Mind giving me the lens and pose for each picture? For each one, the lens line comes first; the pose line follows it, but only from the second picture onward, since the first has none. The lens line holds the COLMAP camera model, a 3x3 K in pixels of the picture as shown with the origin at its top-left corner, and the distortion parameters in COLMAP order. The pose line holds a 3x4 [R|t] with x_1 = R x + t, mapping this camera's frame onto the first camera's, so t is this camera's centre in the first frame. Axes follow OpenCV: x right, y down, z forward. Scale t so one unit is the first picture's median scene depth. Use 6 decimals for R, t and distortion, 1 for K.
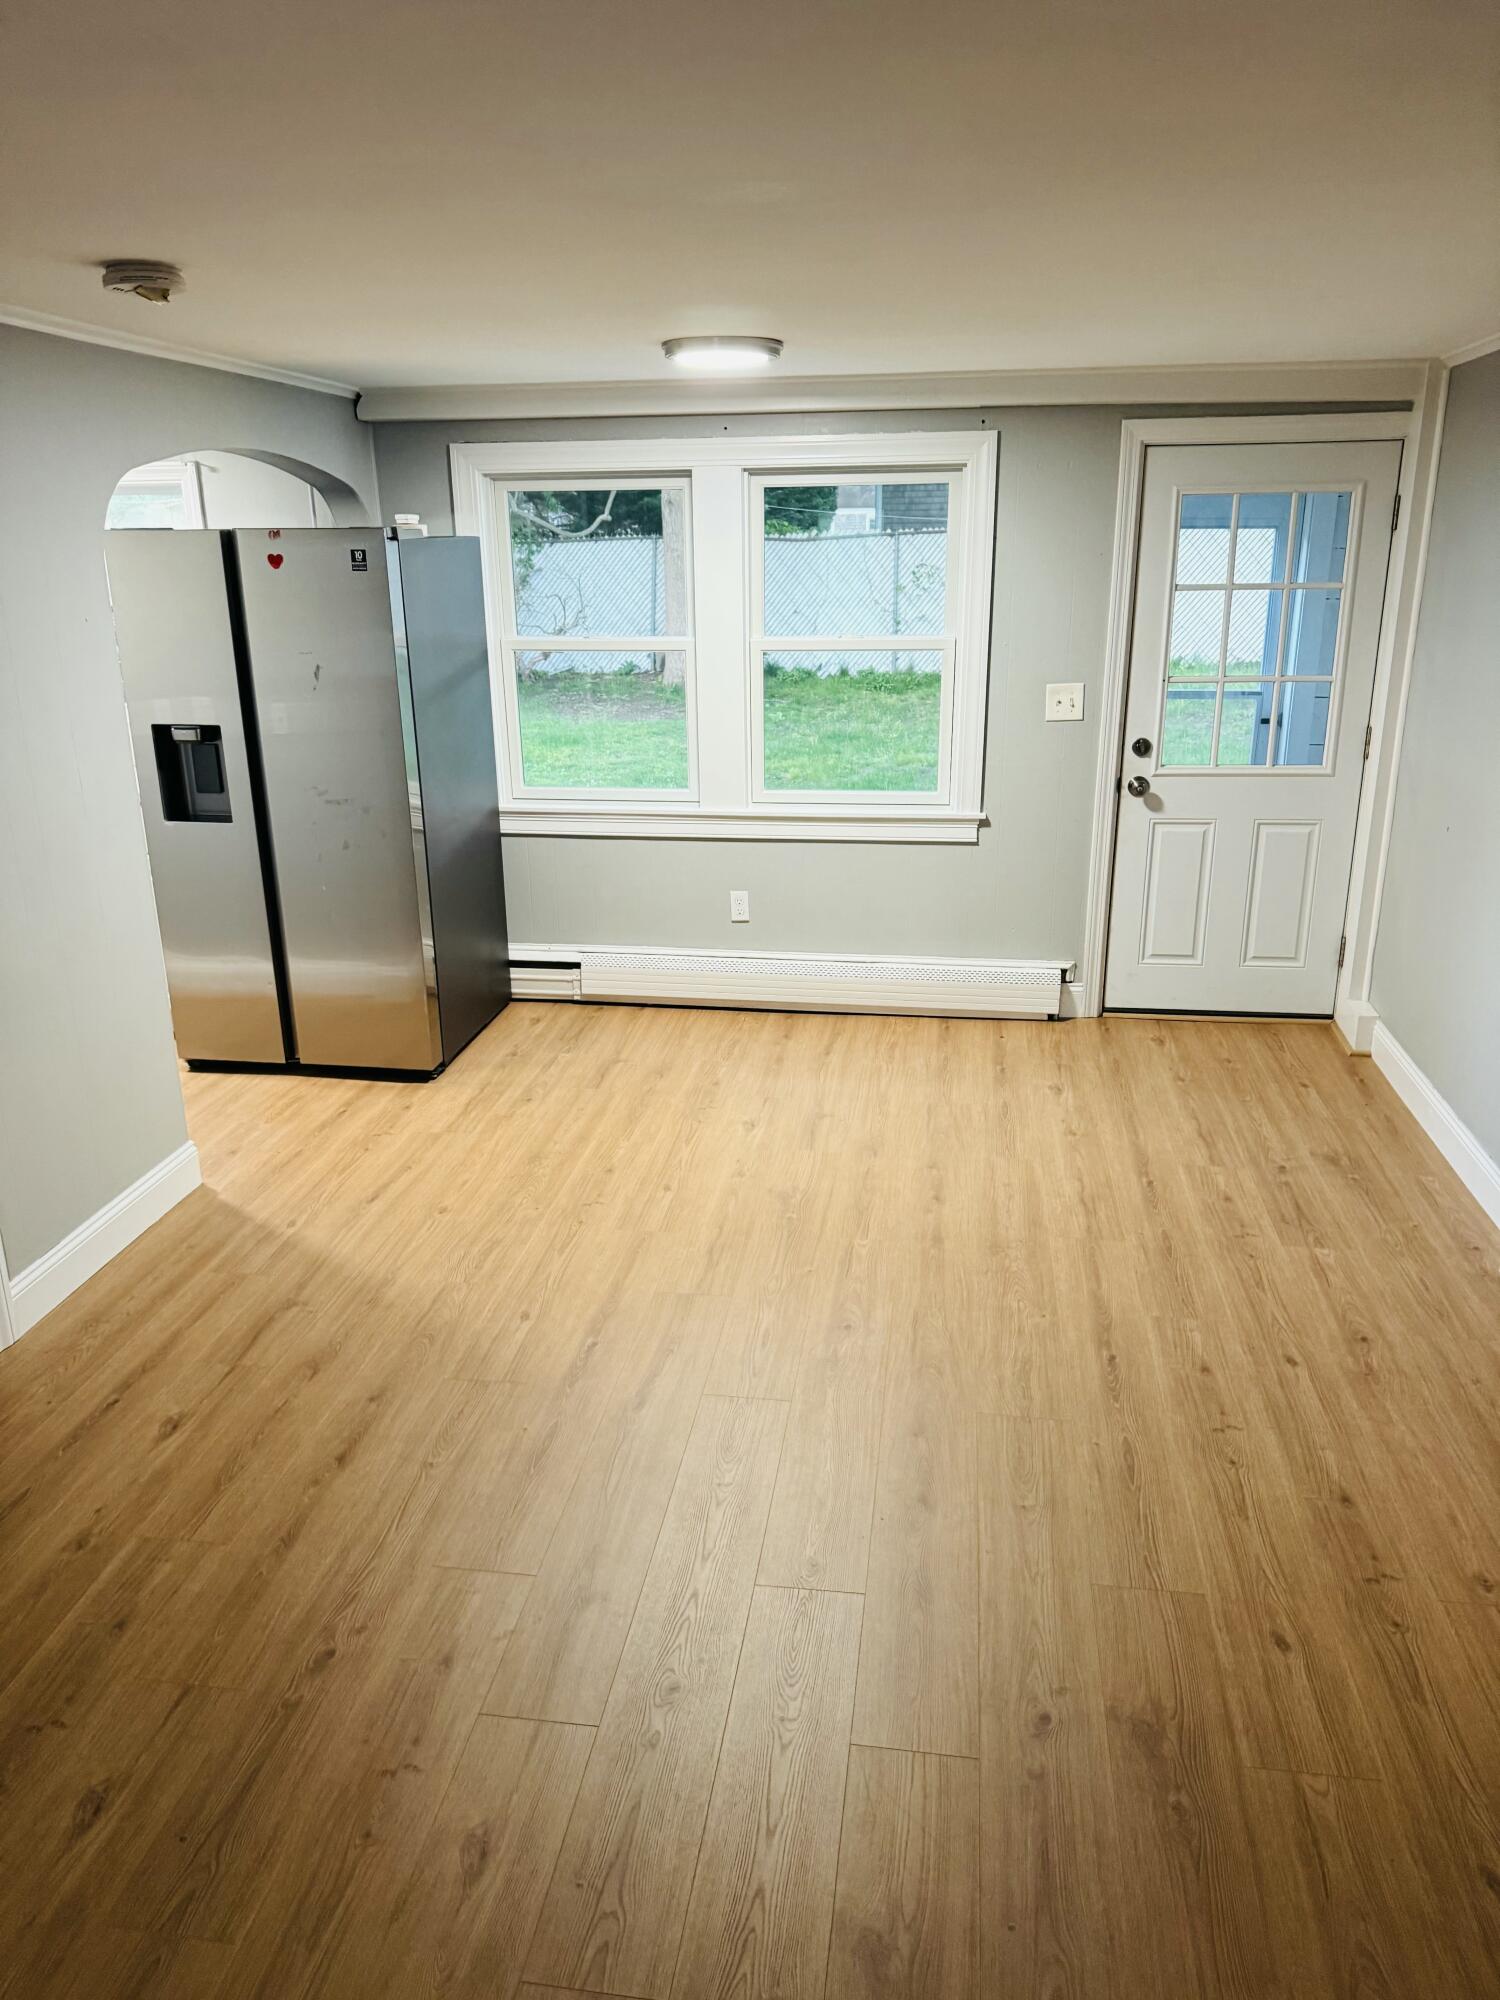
lens RADIAL K [[1412.8, 0, 743.8], [0, 1412.8, 1025.7], [0, 0, 1]] dist [0.147150, -0.258579]
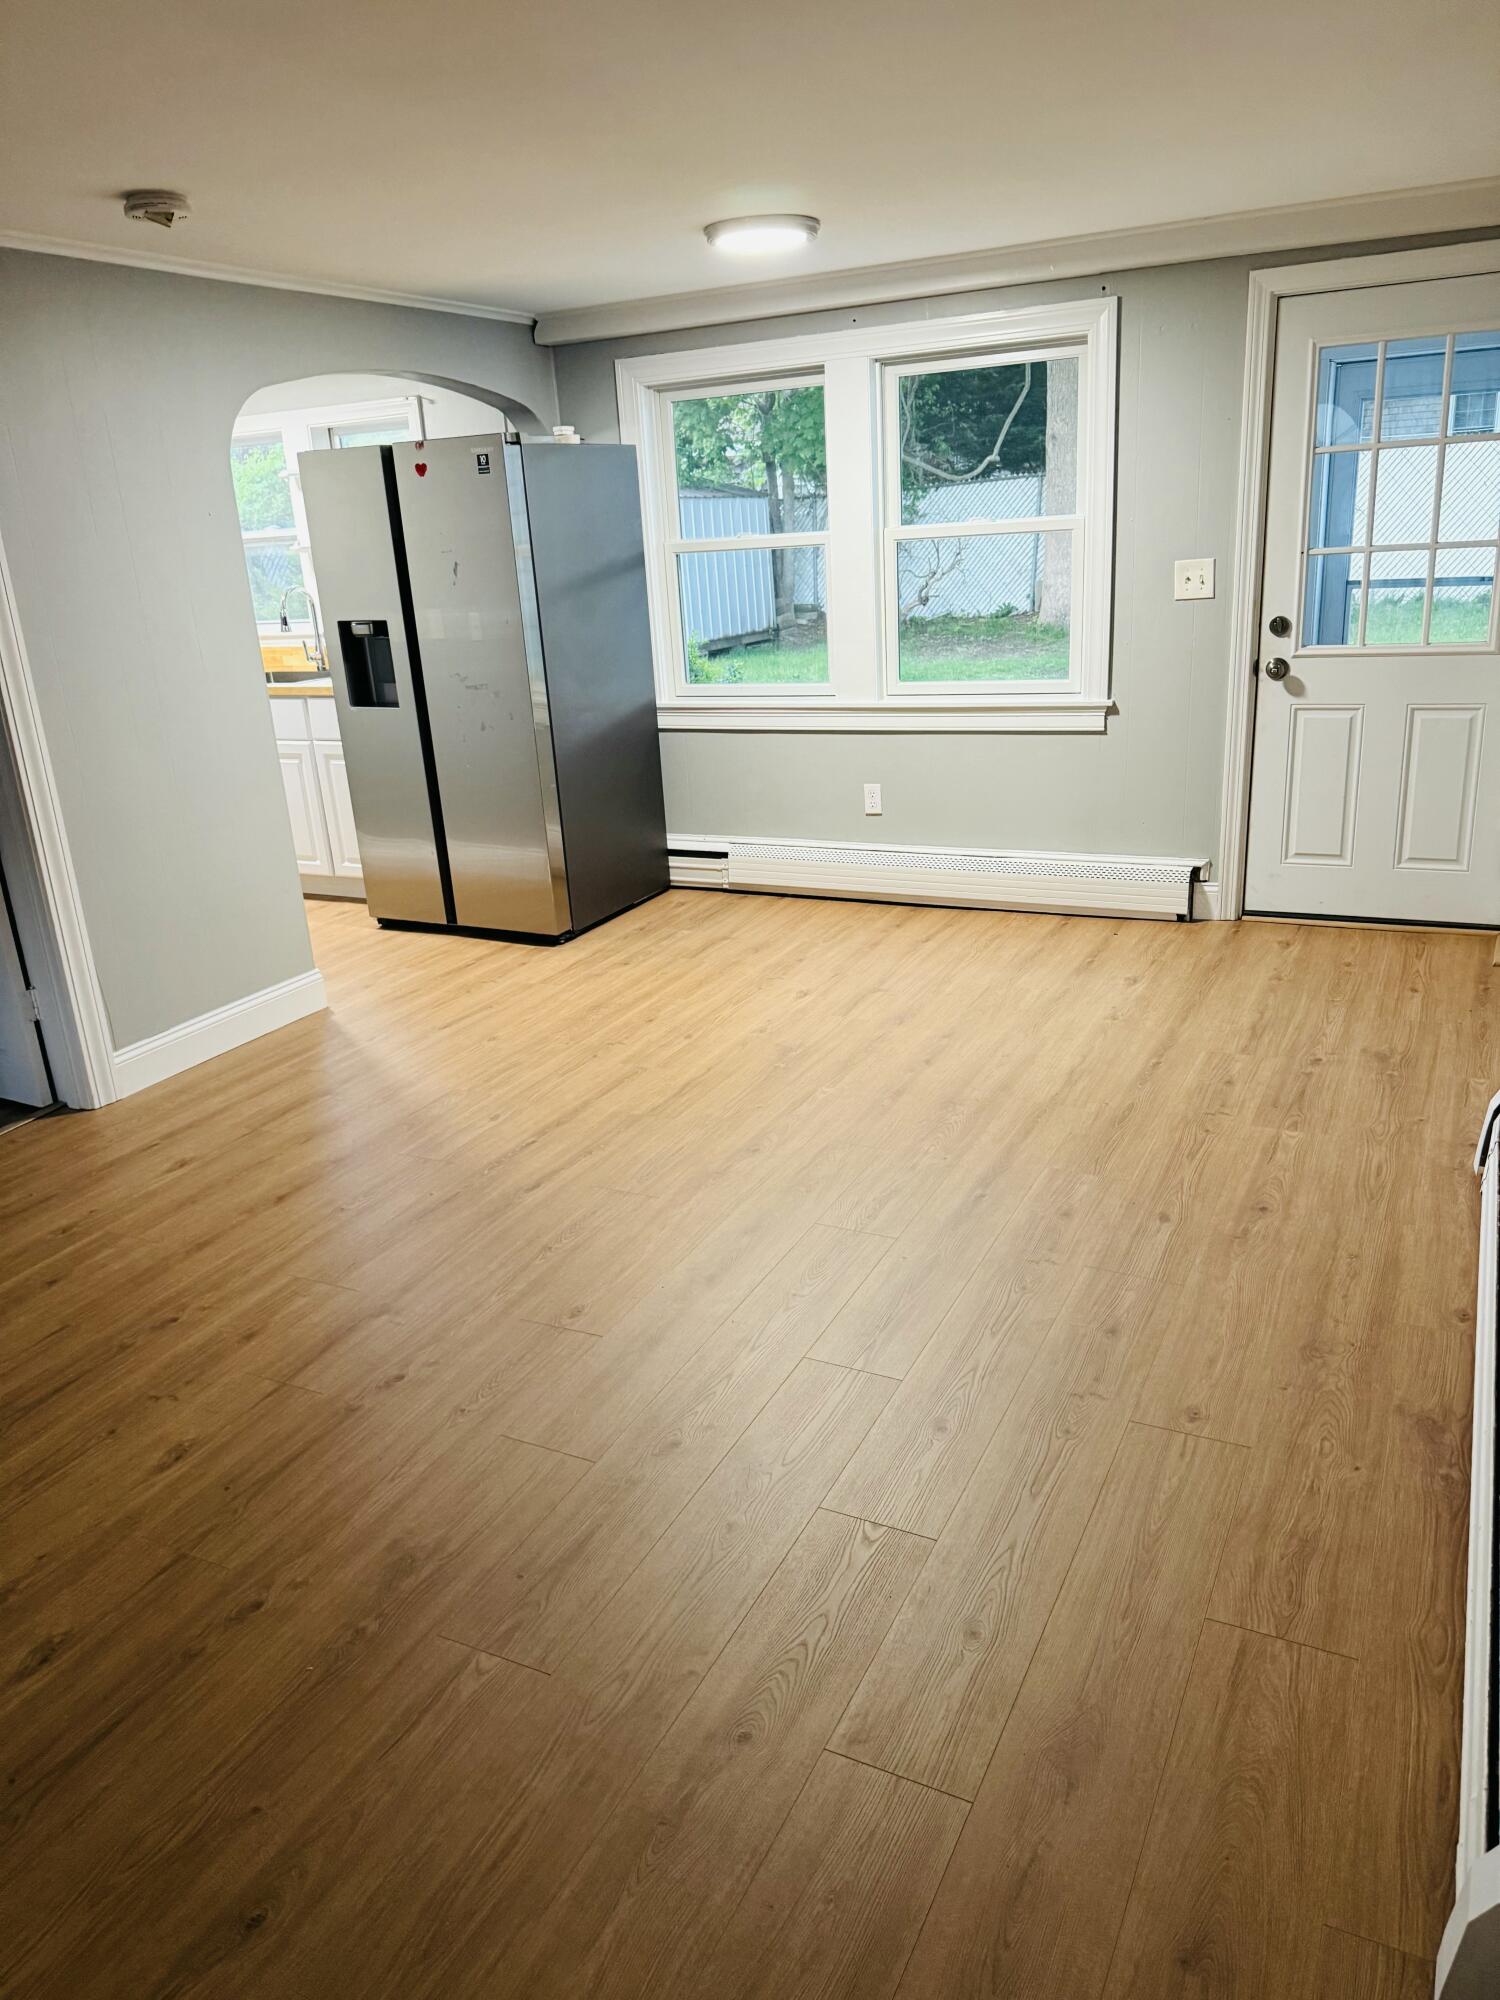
lens RADIAL K [[1412.8, 0, 743.8], [0, 1412.8, 1025.7], [0, 0, 1]] dist [0.147150, -0.258579]
pose [[0.947759, 0.063946, -0.312512, 0.260327], [-0.057474, 0.997899, 0.029889, 0.058345], [0.313767, -0.010366, 0.949444, -0.004394]]
